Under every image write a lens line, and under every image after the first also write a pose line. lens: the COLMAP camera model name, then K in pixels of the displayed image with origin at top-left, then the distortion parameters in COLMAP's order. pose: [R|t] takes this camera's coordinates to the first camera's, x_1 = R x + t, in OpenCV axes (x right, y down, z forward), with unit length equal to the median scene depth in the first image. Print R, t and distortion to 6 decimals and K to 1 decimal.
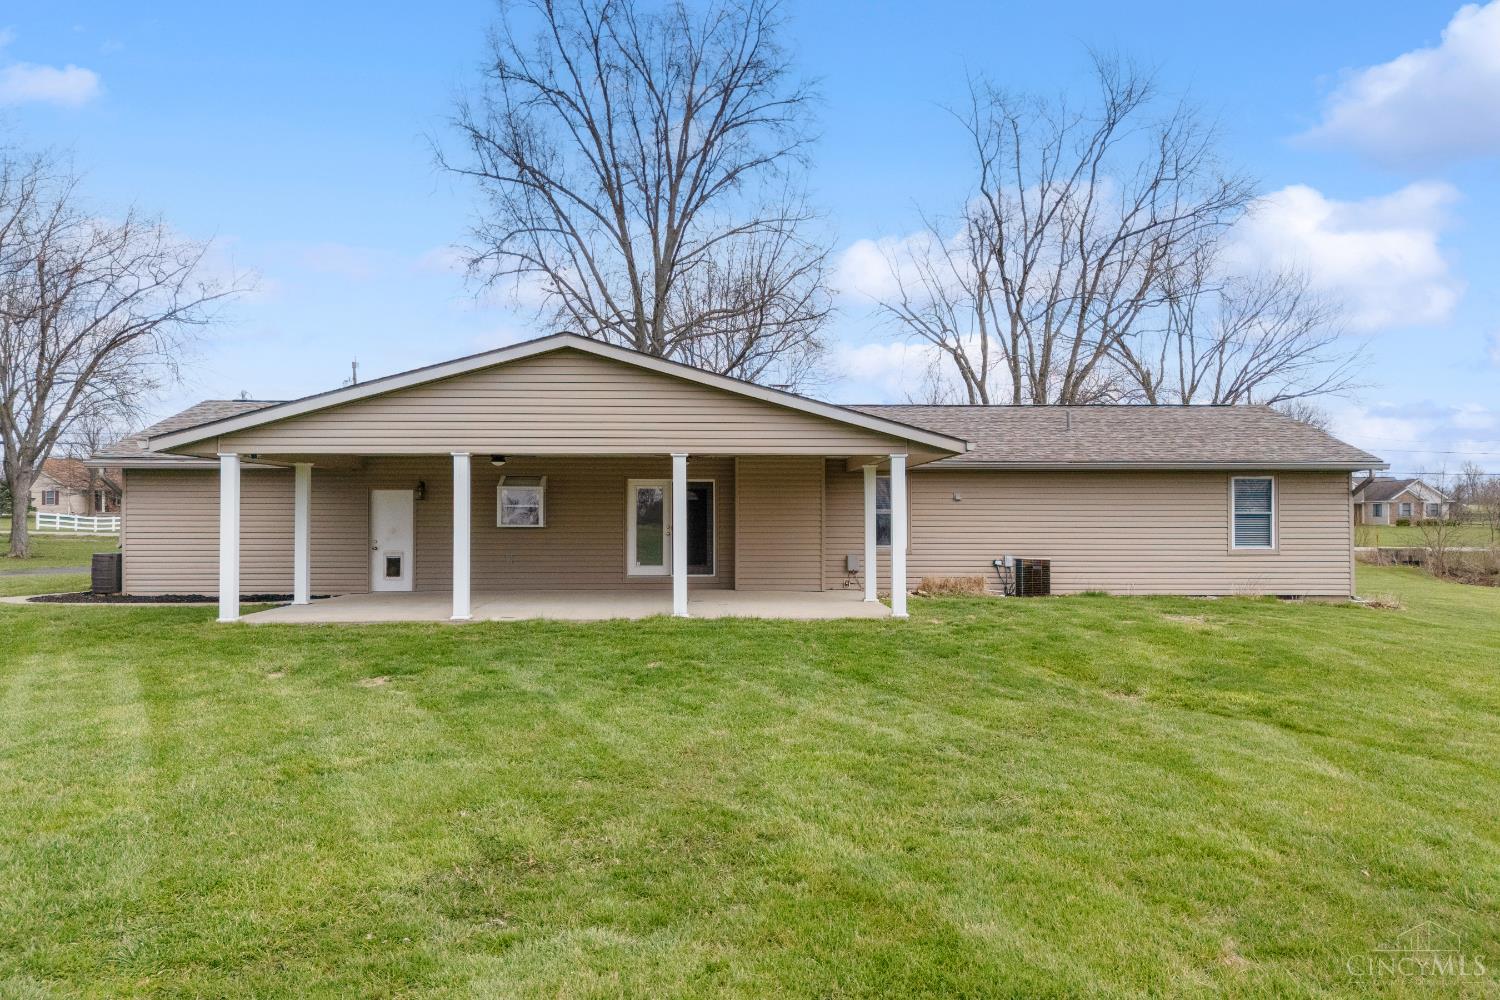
lens RADIAL K [[1103.2, 0, 750.0], [0, 1103.2, 500.0], [0, 0, 1]] dist [0.038287, -0.001230]
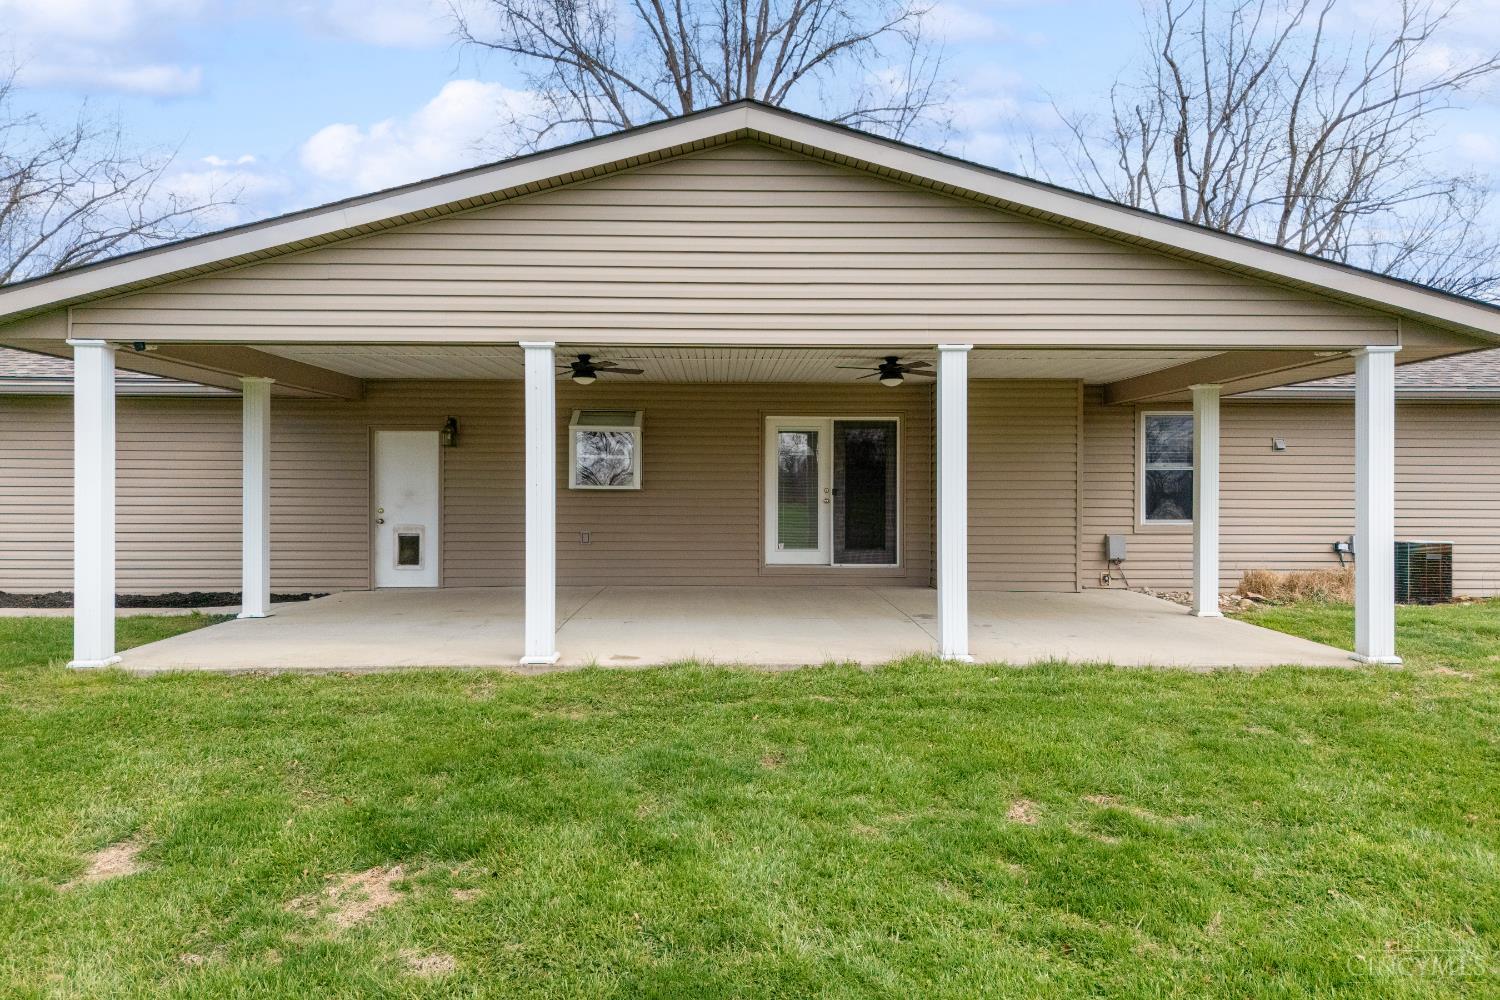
lens RADIAL K [[1103.2, 0, 750.0], [0, 1103.2, 500.0], [0, 0, 1]] dist [0.038287, -0.001230]
pose [[0.999935, 0.003627, -0.010818, -0.115749], [-0.003306, 0.999557, 0.029580, 0.011398], [0.010921, -0.029542, 0.999504, 0.356444]]
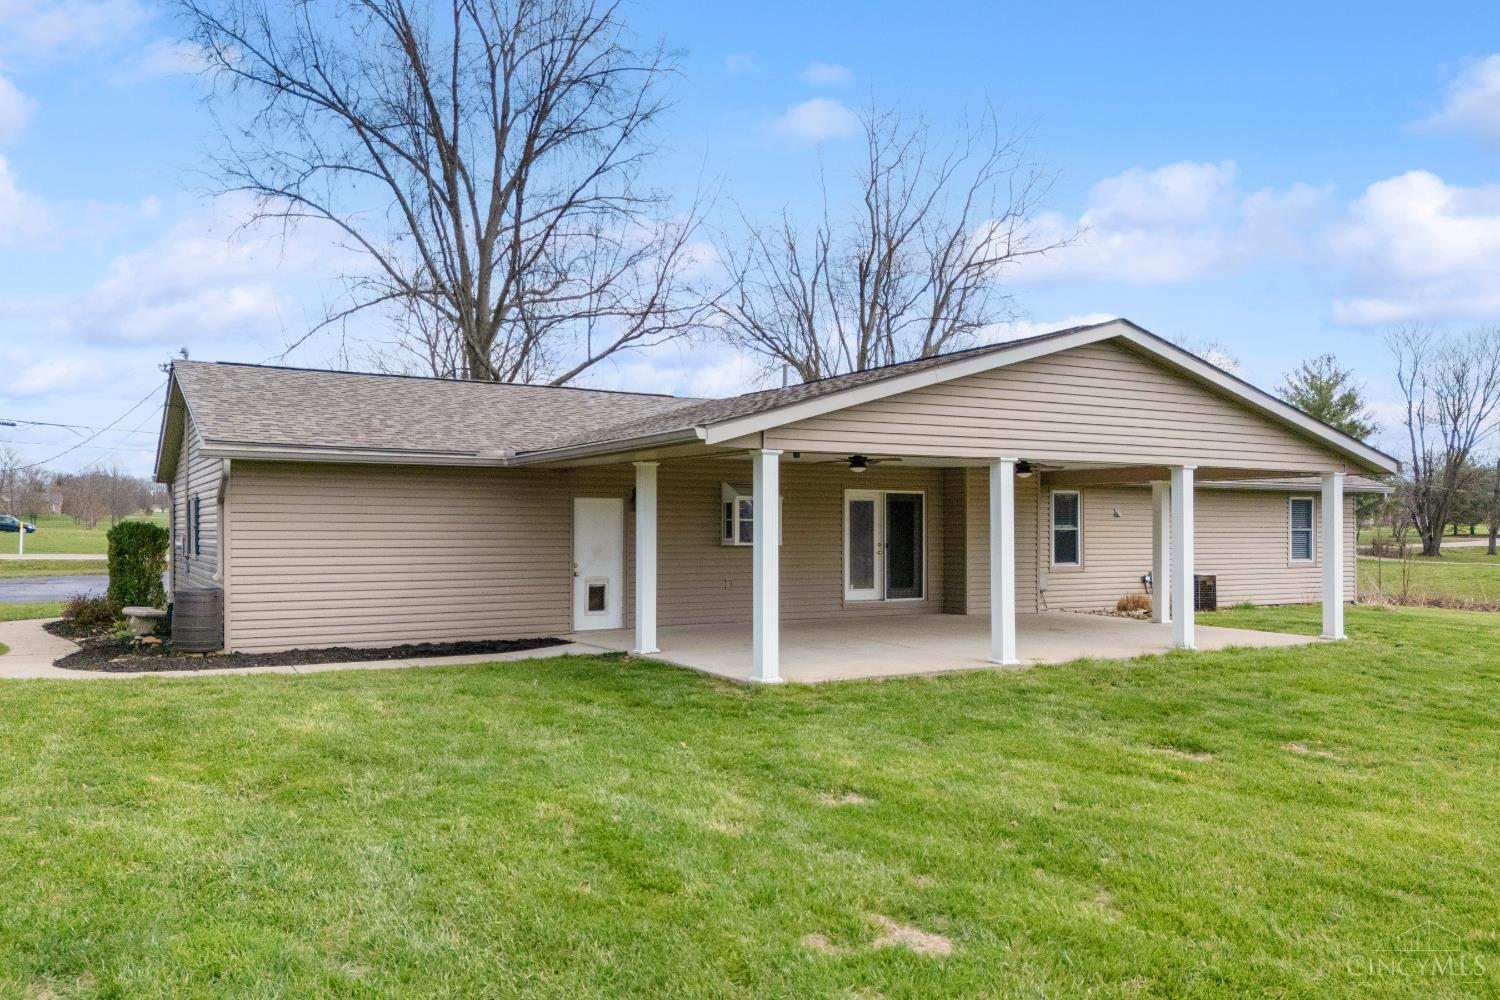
lens RADIAL K [[1103.2, 0, 750.0], [0, 1103.2, 500.0], [0, 0, 1]] dist [0.038287, -0.001230]
pose [[0.881674, 0.015044, 0.471619, -0.599301], [-0.012279, 0.999885, -0.008939, -0.002043], [-0.471699, 0.002090, 0.881757, 0.279180]]
